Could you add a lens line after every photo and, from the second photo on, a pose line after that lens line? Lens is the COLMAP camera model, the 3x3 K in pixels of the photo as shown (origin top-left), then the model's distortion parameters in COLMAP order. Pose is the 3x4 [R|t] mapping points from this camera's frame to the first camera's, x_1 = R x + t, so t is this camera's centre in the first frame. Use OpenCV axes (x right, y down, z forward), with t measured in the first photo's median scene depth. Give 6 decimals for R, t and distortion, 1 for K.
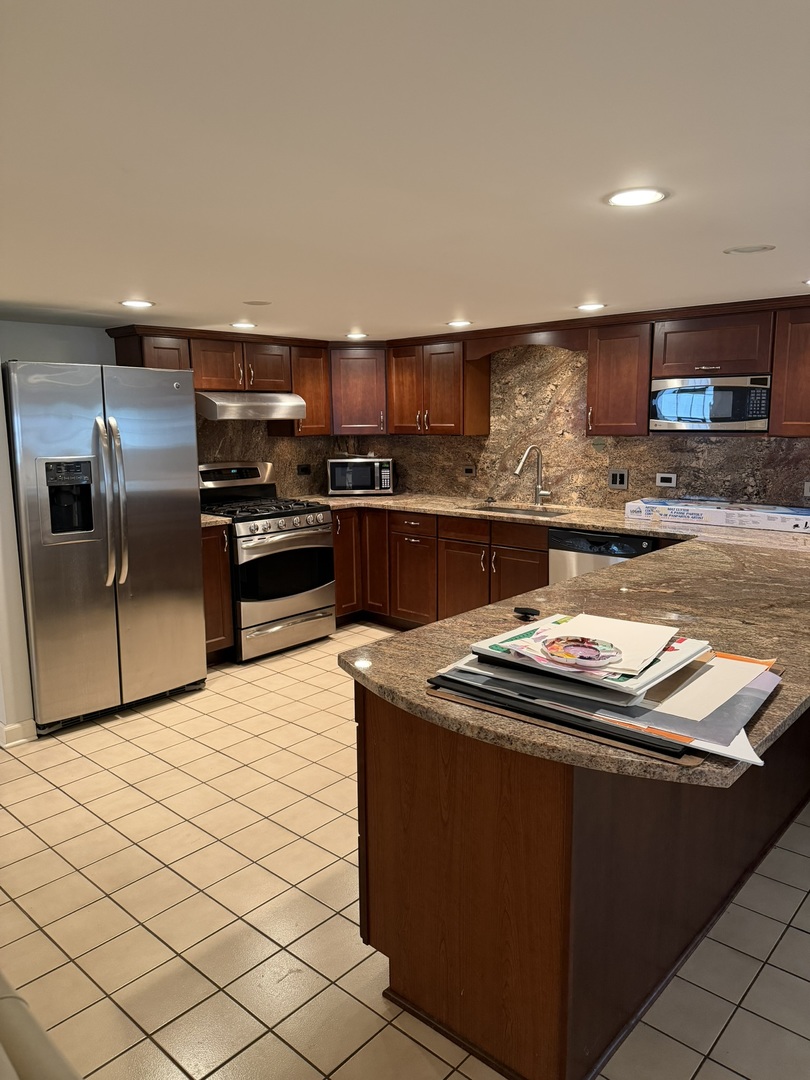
lens RADIAL K [[762.4, 0, 406.5], [0, 762.4, 539.8], [0, 0, 1]] dist [0.066127, -0.057109]
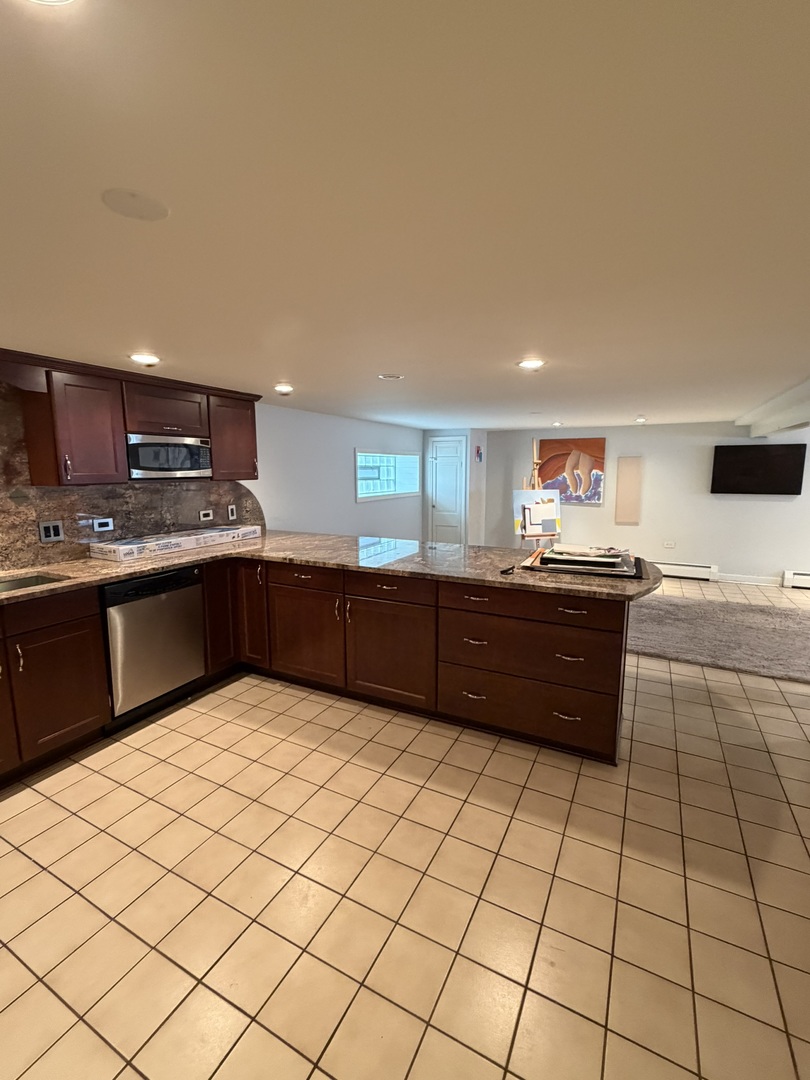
lens RADIAL K [[472.5, 0, 409.7], [0, 472.5, 539.7], [0, 0, 1]] dist [0.001999, 0.000463]
pose [[-0.258872, -0.133310, 0.956668, -0.385647], [0.162802, 0.970239, 0.179255, -0.097402], [-0.952093, 0.202151, -0.229465, 0.678205]]
